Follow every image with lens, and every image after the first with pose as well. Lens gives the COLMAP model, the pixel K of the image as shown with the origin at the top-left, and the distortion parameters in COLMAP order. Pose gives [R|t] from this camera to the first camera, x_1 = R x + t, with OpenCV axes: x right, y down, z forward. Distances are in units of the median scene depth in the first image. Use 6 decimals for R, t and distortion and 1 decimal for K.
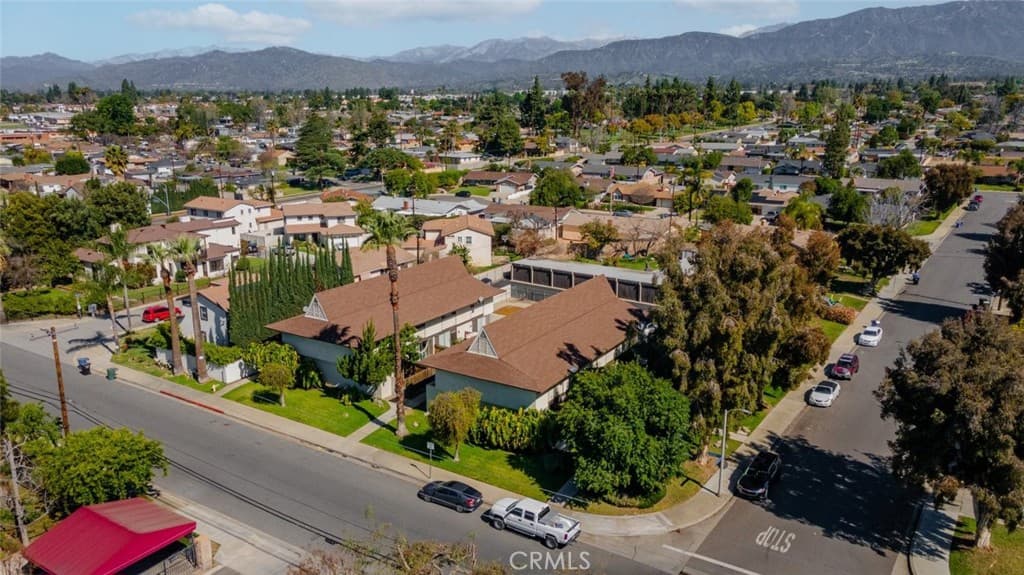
lens RADIAL K [[763.0, 0, 512.0], [0, 763.0, 287.5], [0, 0, 1]] dist [0.044104, 0.005849]
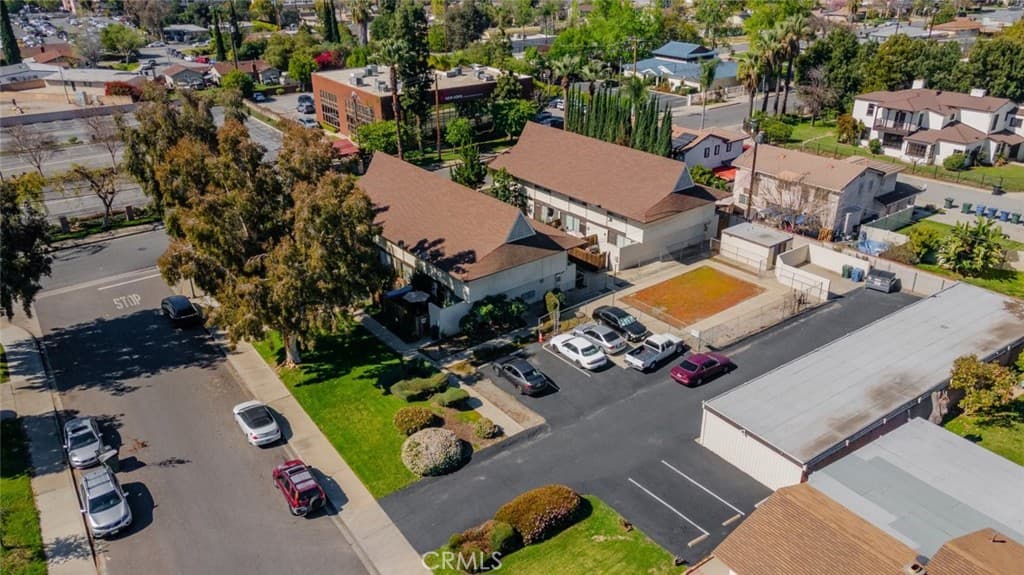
lens RADIAL K [[723.7, 0, 512.0], [0, 723.7, 287.5], [0, 0, 1]] dist [0.039494, 0.000795]
pose [[-0.334588, 0.409883, -0.848556, 0.446420], [-0.219944, 0.841619, 0.493257, -0.177932], [0.916338, 0.351673, -0.191445, 0.690912]]
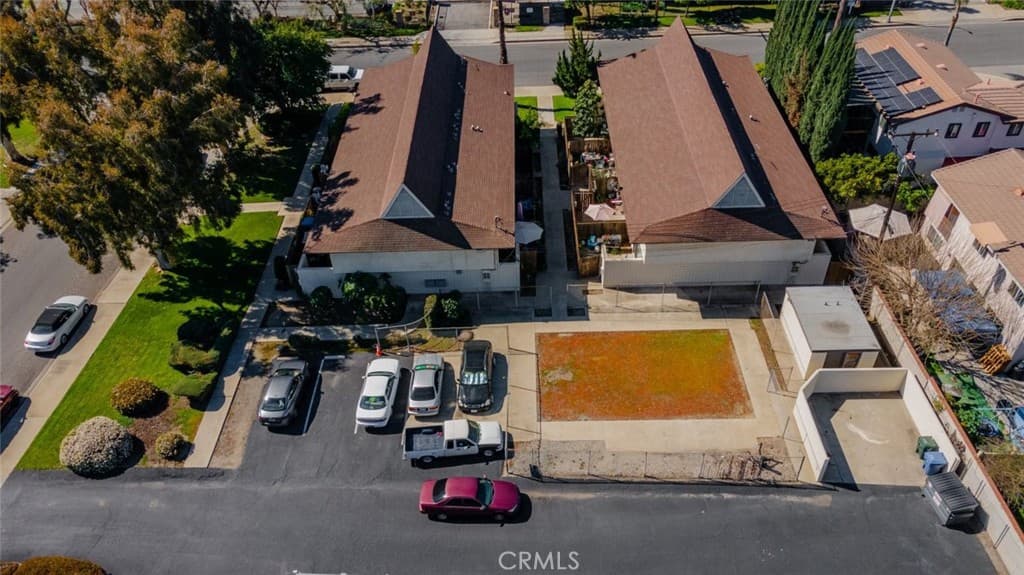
lens RADIAL K [[763.0, 0, 512.0], [0, 763.0, 287.5], [0, 0, 1]] dist [0.044104, 0.005849]
pose [[-0.836089, 0.372935, -0.402337, 0.182809], [-0.108619, 0.606341, 0.787751, -0.245135], [0.537733, 0.702332, -0.466447, 0.807074]]
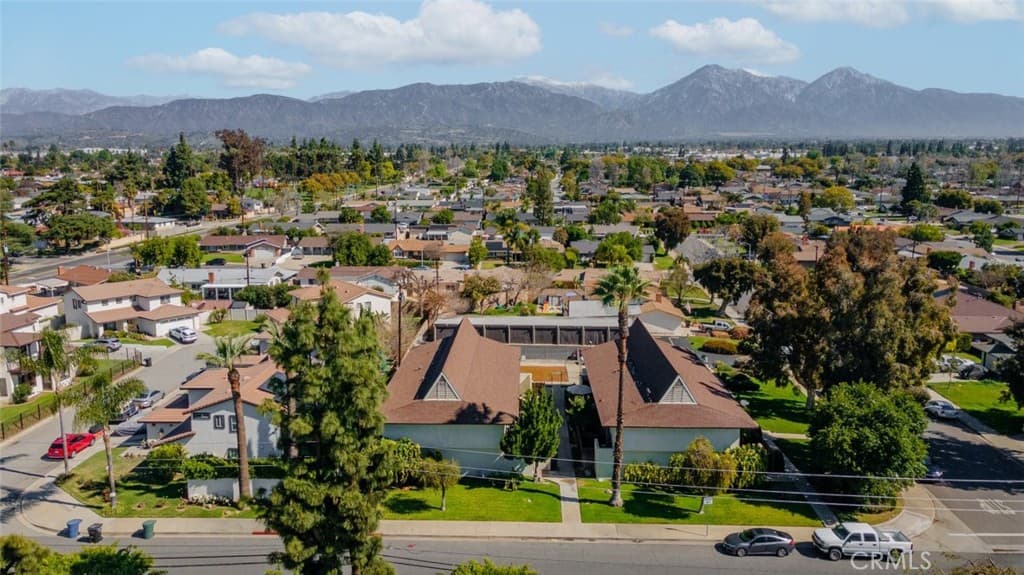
lens RADIAL K [[763.0, 0, 512.0], [0, 763.0, 287.5], [0, 0, 1]] dist [0.044104, 0.005849]
pose [[0.848558, -0.085601, 0.522132, -0.337538], [0.125688, 0.991190, -0.041765, -0.021007], [-0.513957, 0.101066, 0.851842, 0.118006]]
